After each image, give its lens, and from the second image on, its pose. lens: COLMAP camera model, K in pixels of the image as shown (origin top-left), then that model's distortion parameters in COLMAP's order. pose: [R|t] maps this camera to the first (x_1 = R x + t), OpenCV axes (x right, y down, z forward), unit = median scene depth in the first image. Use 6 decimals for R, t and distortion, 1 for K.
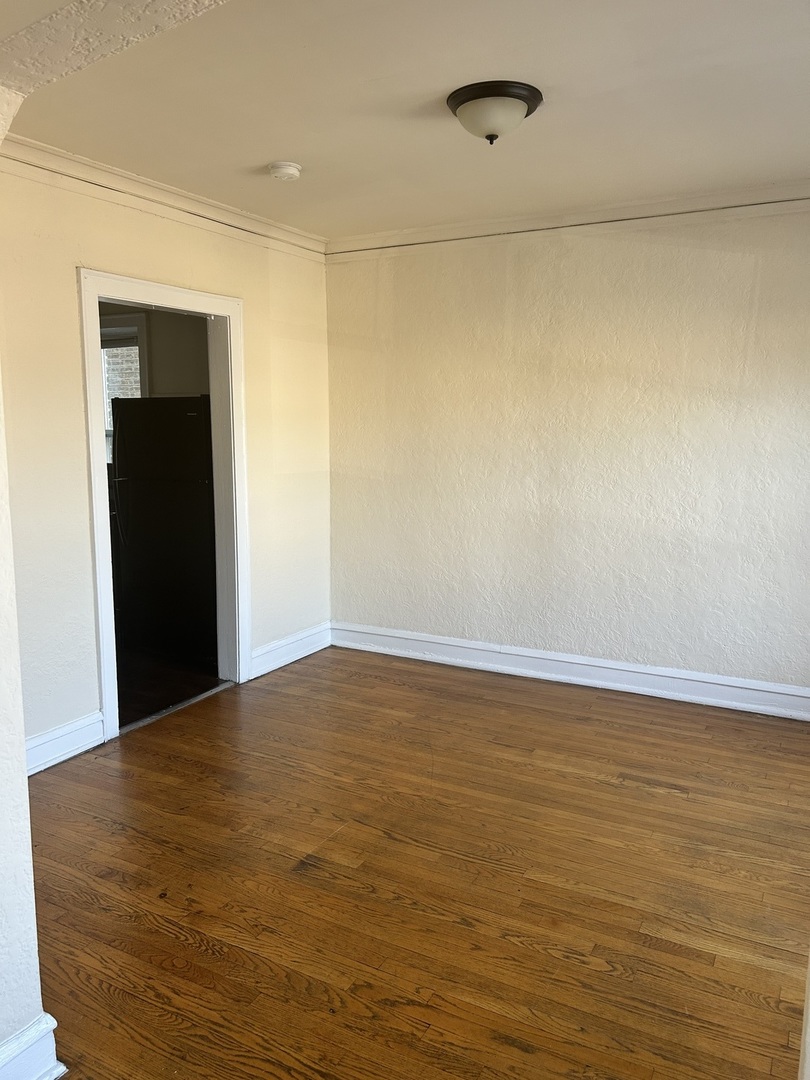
lens RADIAL K [[808.9, 0, 401.0], [0, 808.9, 536.7], [0, 0, 1]] dist [0.038274, -0.039697]
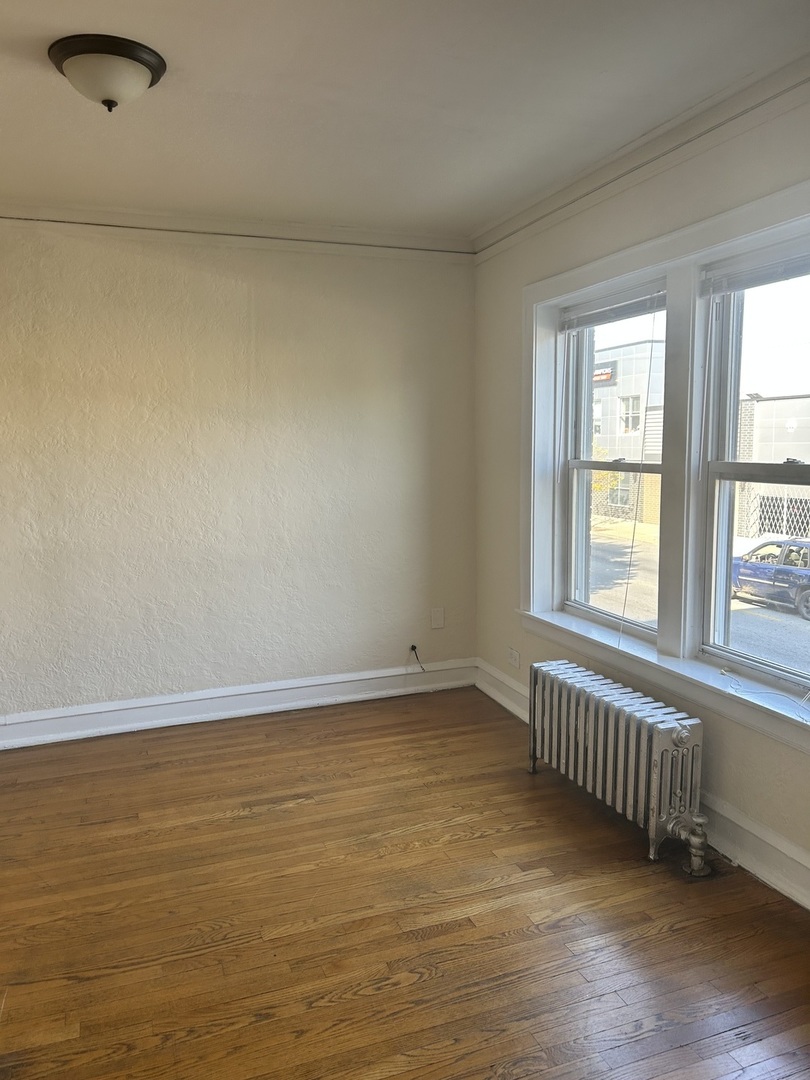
lens RADIAL K [[808.9, 0, 403.9], [0, 808.9, 537.6], [0, 0, 1]] dist [0.038274, -0.039697]
pose [[0.663628, -0.100818, 0.741238, -0.303640], [0.122724, 0.992124, 0.025066, -0.023144], [-0.737927, 0.074333, 0.670775, 0.203364]]
